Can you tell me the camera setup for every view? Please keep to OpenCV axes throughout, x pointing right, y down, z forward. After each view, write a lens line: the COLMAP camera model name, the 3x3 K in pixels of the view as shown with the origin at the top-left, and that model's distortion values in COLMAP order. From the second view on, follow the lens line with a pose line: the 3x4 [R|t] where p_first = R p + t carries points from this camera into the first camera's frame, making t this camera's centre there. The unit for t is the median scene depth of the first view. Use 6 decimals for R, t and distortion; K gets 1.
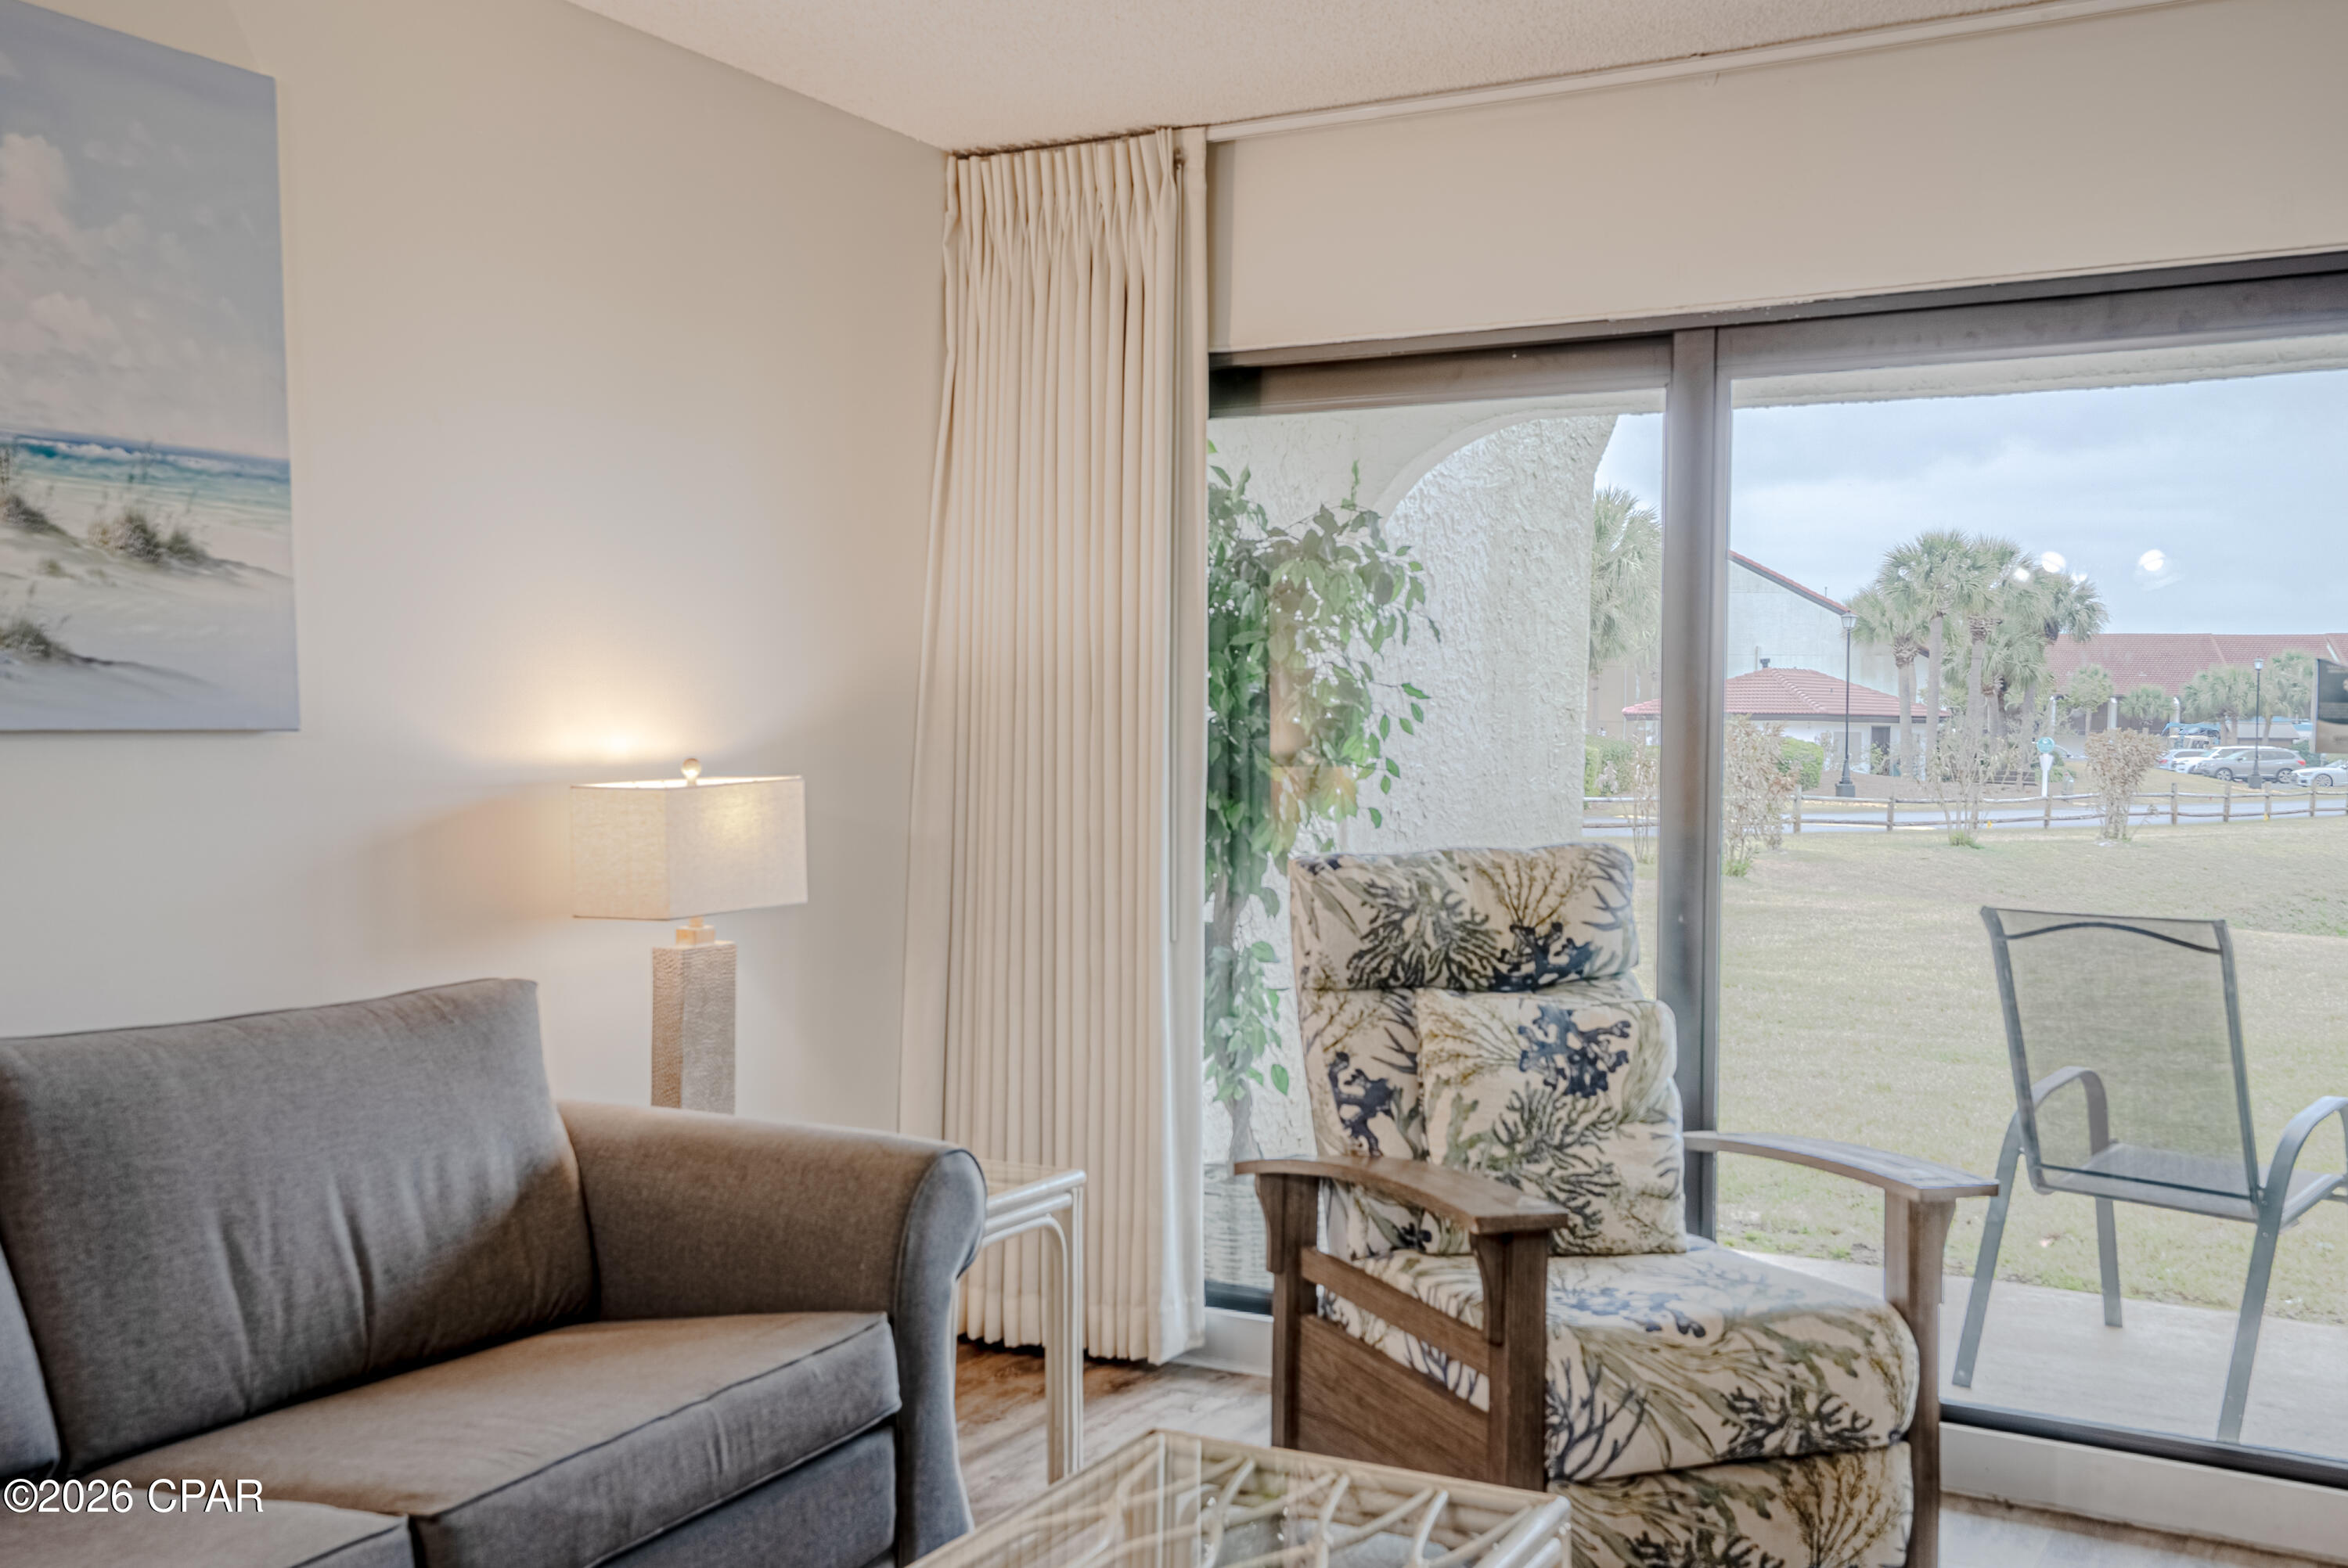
lens RADIAL K [[2288.9, 0, 1206.6], [0, 2288.9, 788.7], [0, 0, 1]] dist [0.070579, 0.008307]
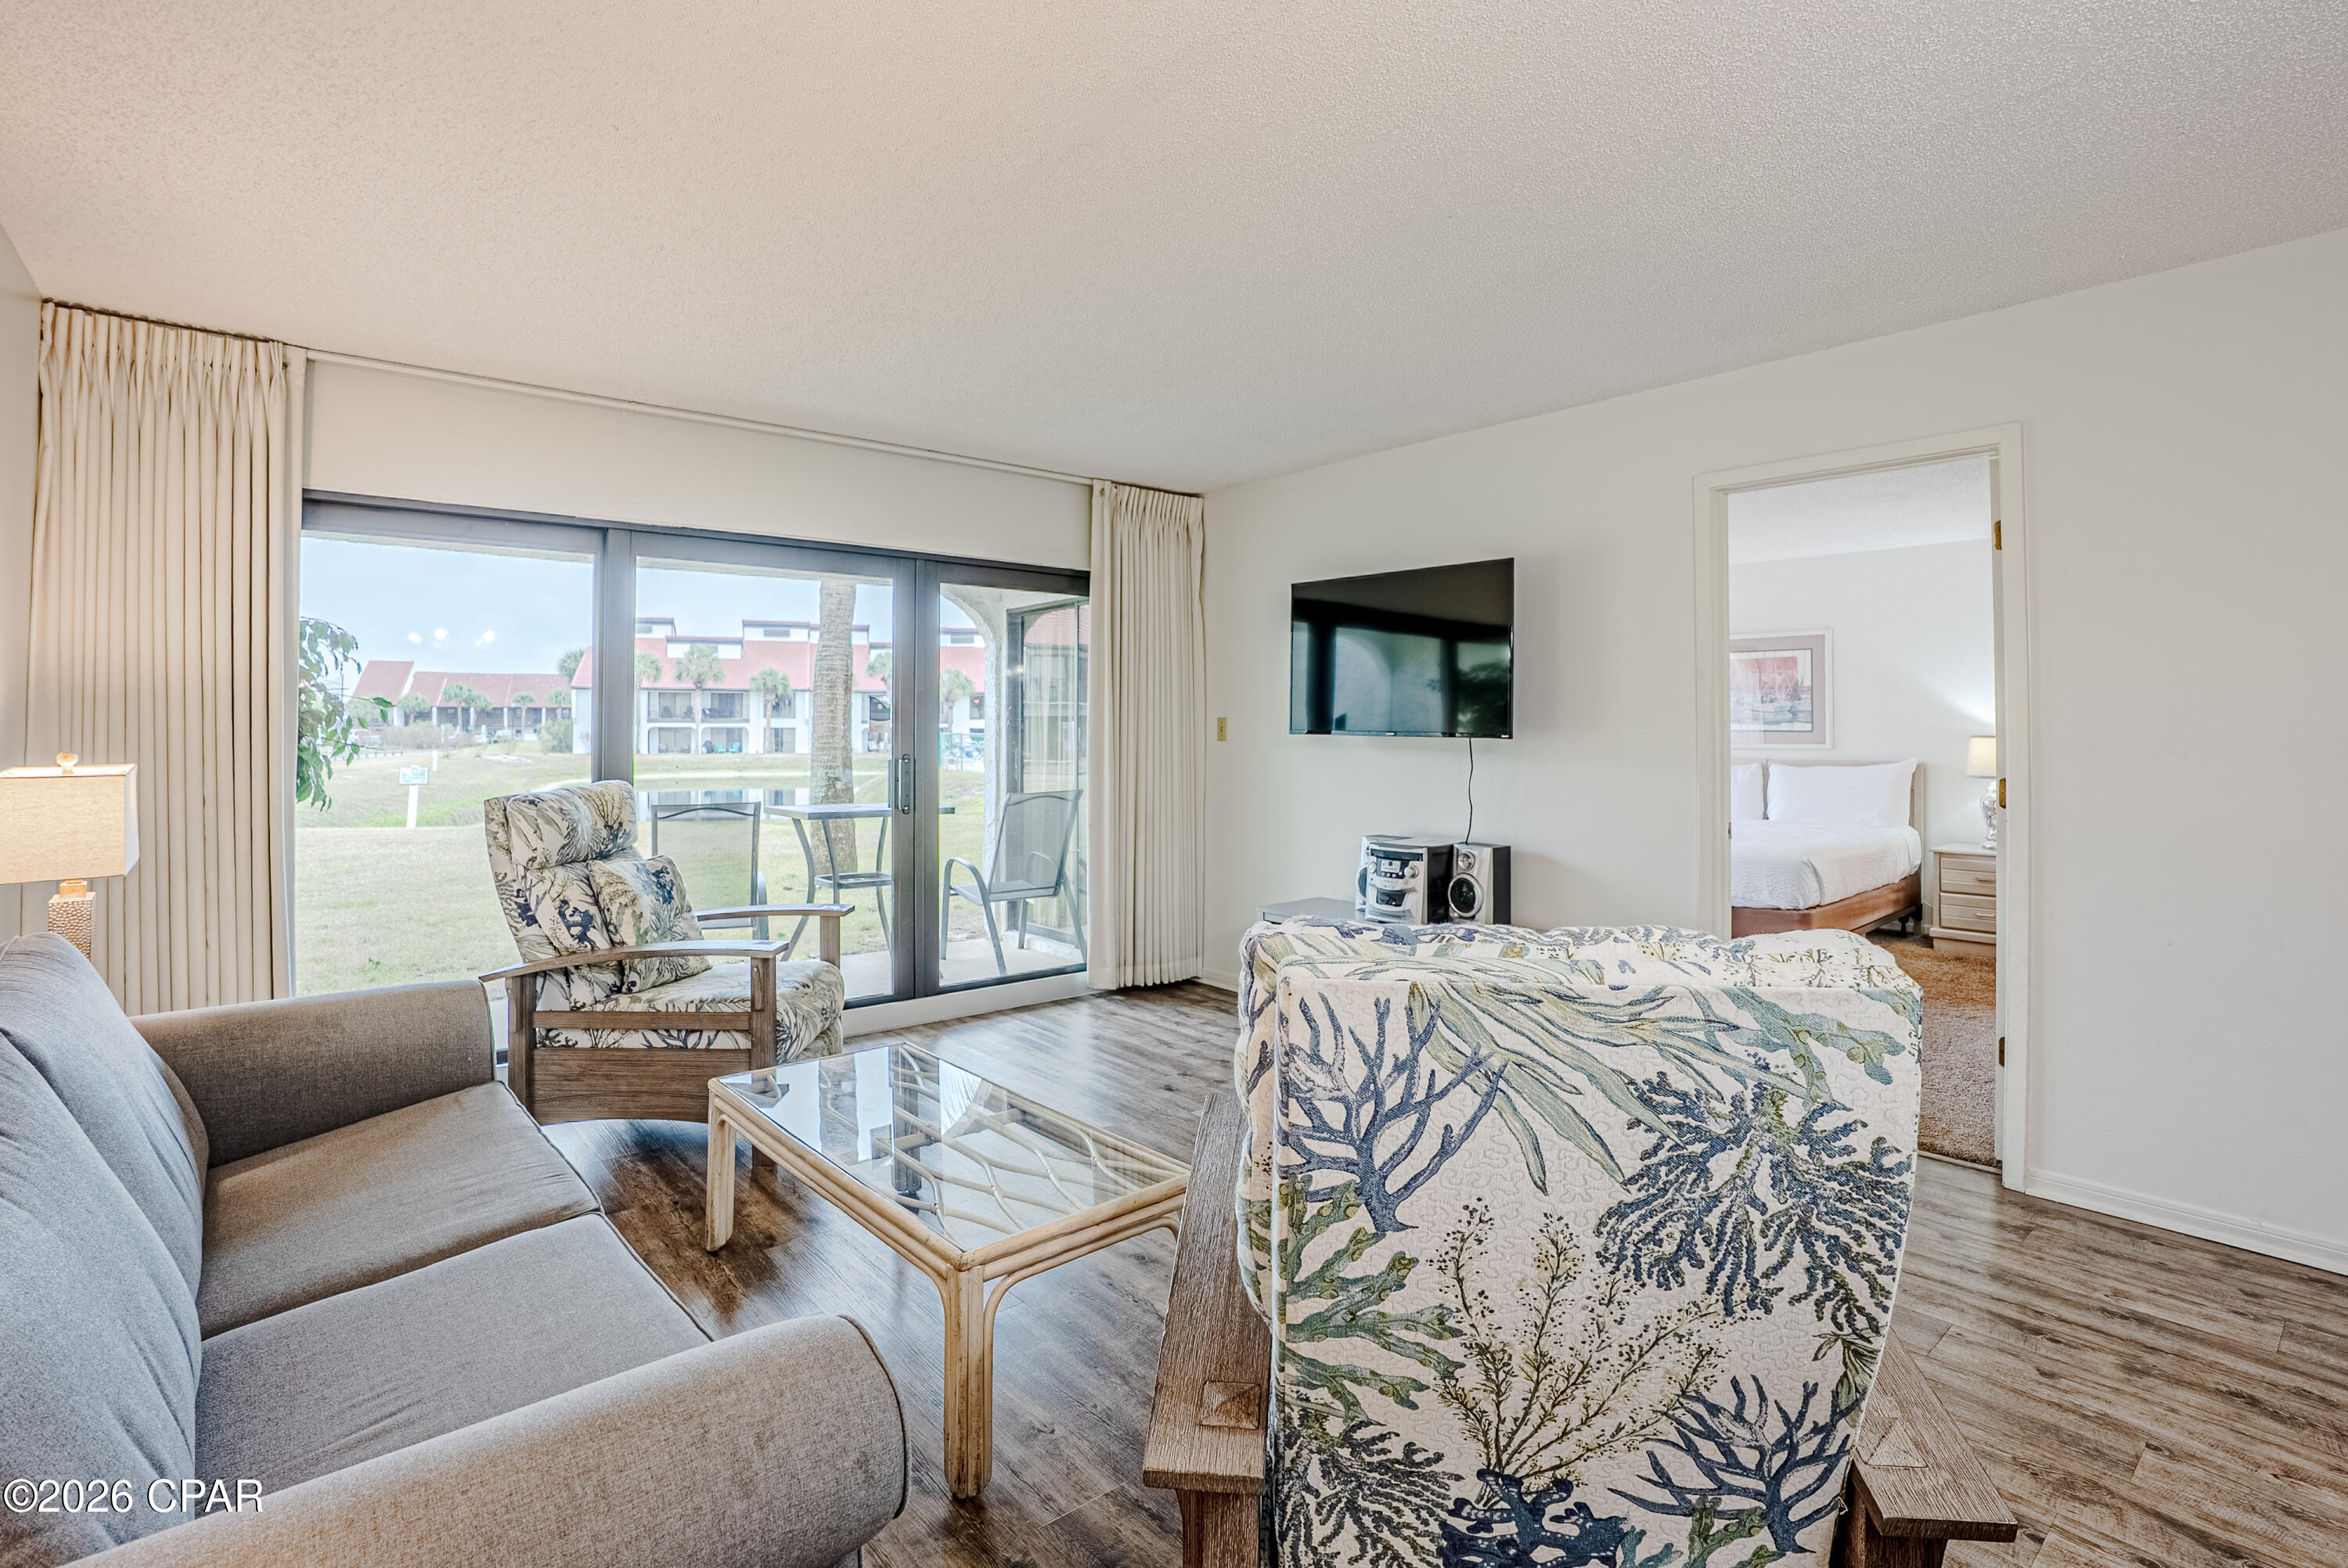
lens RADIAL K [[1127.7, 0, 1175.9], [0, 1127.7, 715.9], [0, 0, 1]] dist [-0.082561, 0.038533]
pose [[0.359784, -0.000946, 0.933035, -0.605936], [0.027419, 0.999578, -0.009560, -0.011878], [-0.932633, 0.029022, 0.359659, 0.218991]]
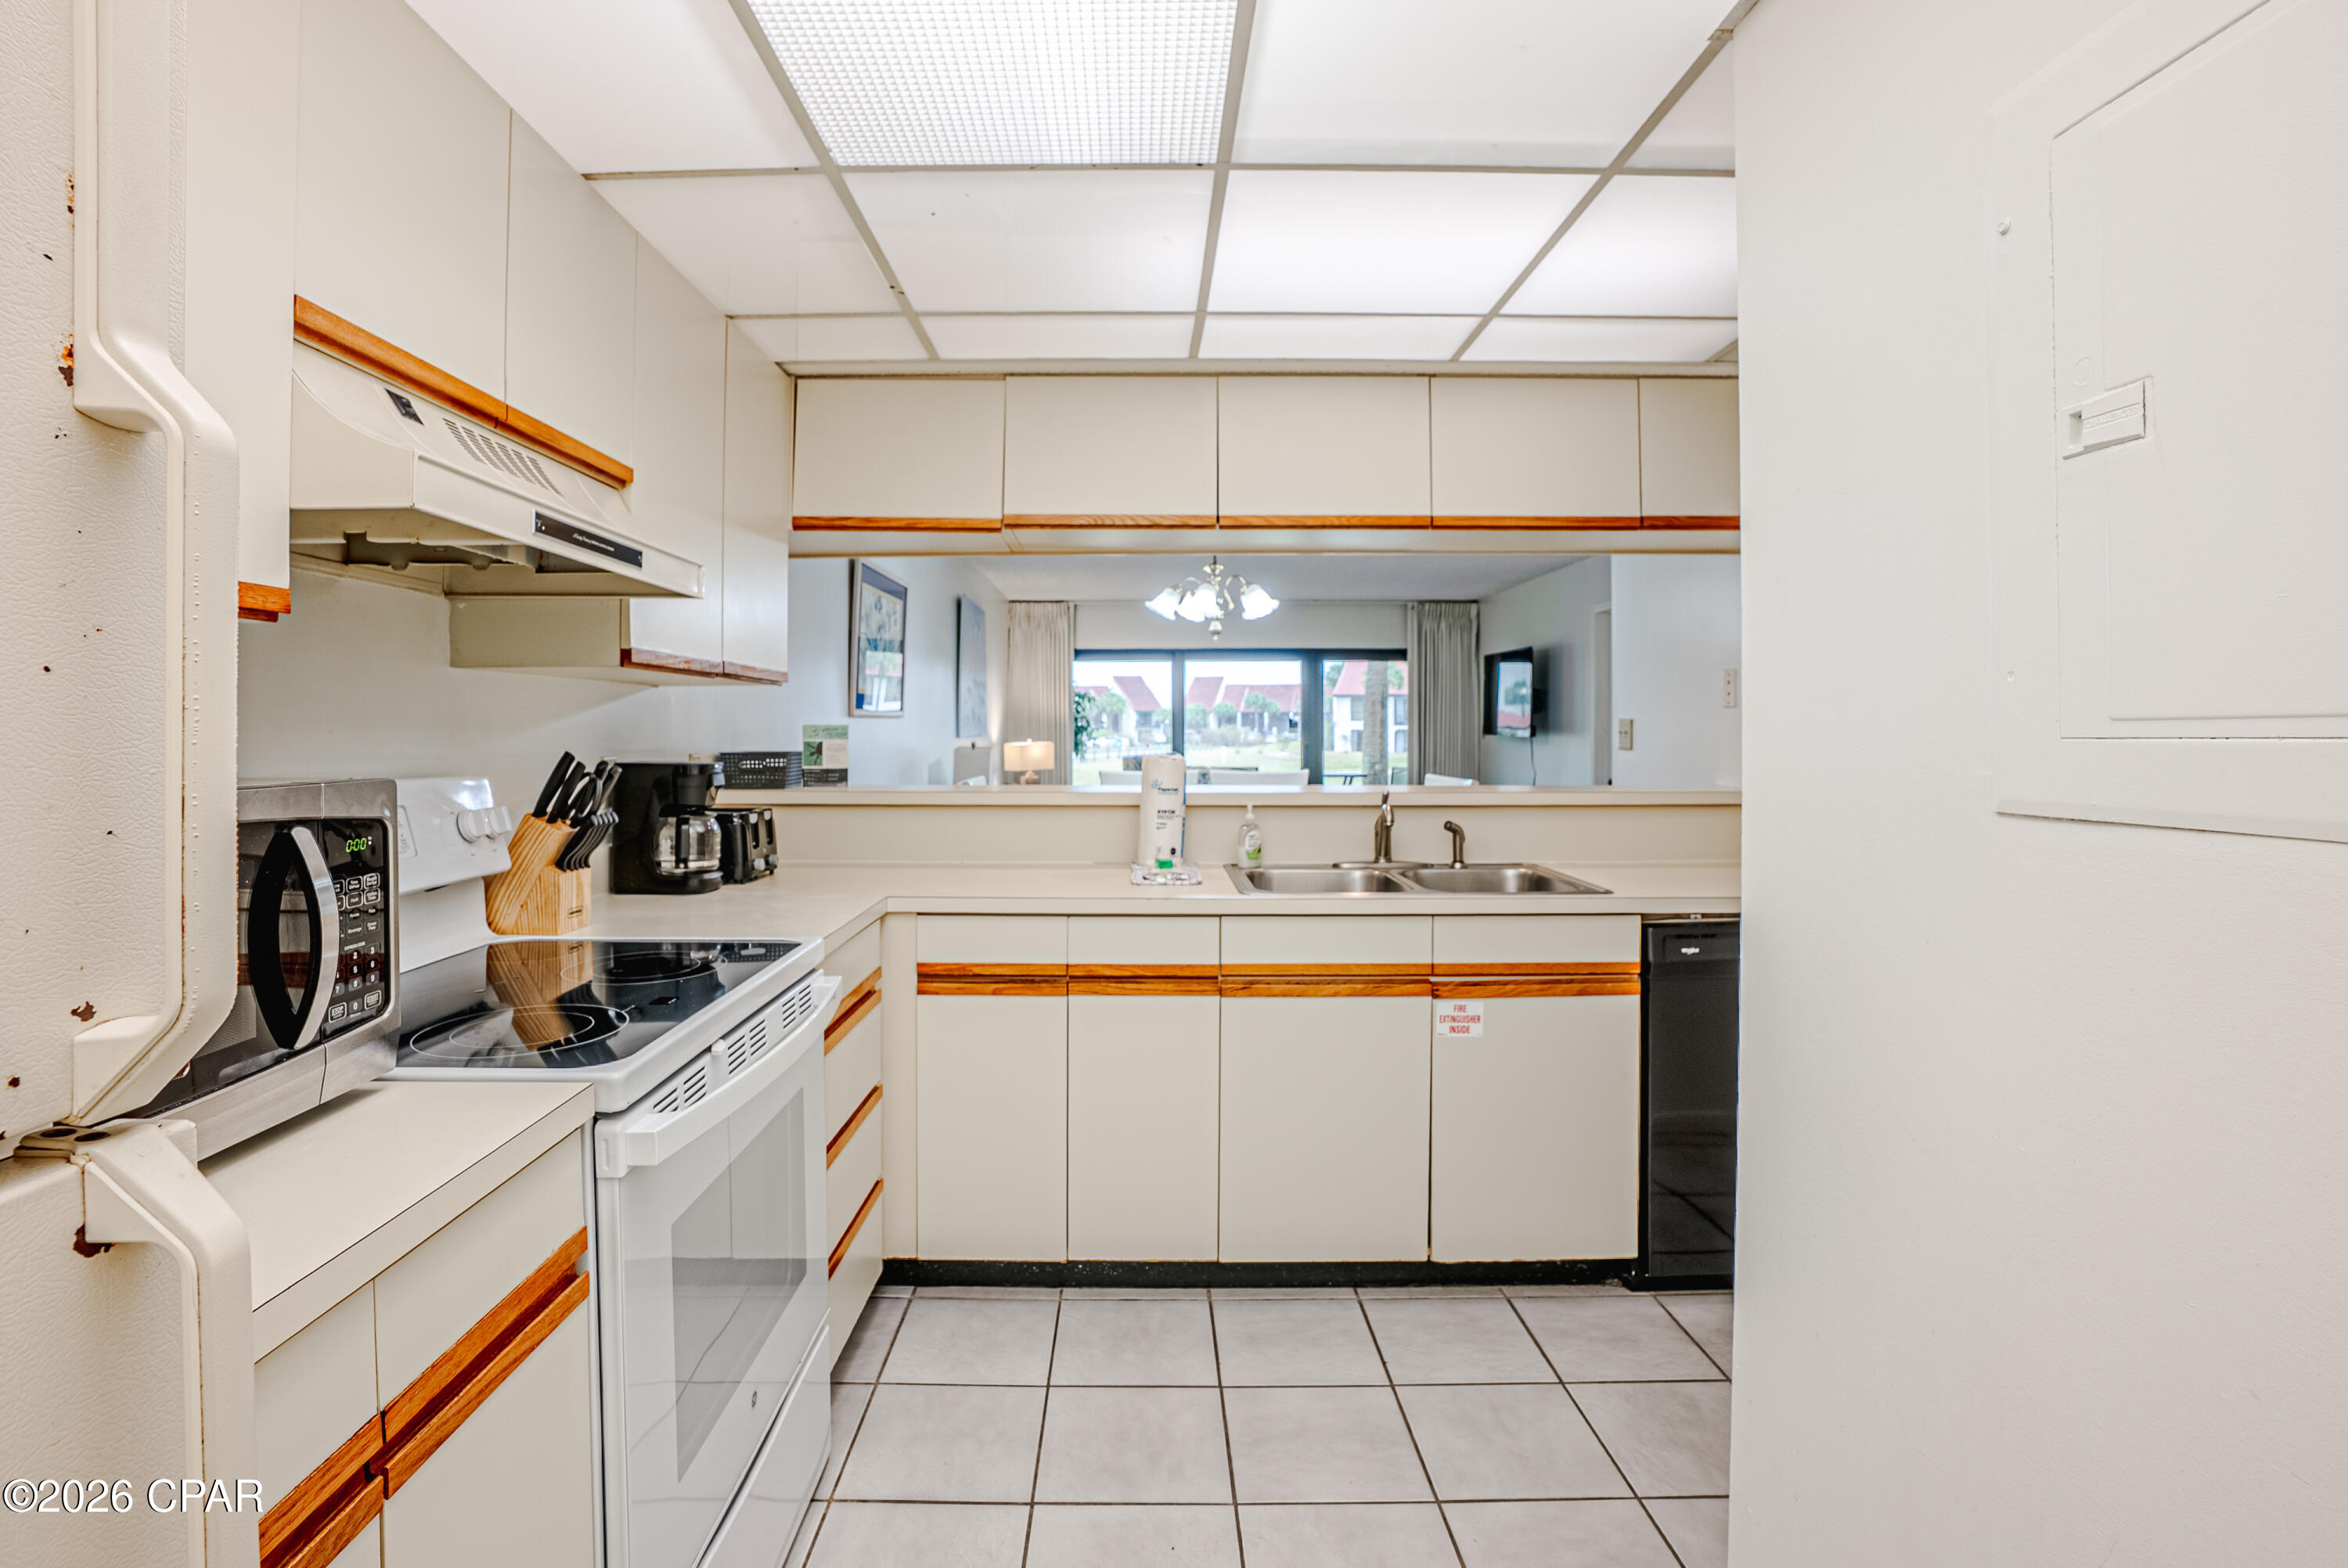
lens RADIAL K [[1125.8, 0, 1118.2], [0, 1125.8, 783.2], [0, 0, 1]] dist [-0.058127, 0.020326]
pose [[0.882845, -0.036238, 0.468265, -1.245879], [0.025073, 0.999234, 0.030056, 0.014816], [-0.468996, -0.014794, 0.883077, -1.312153]]
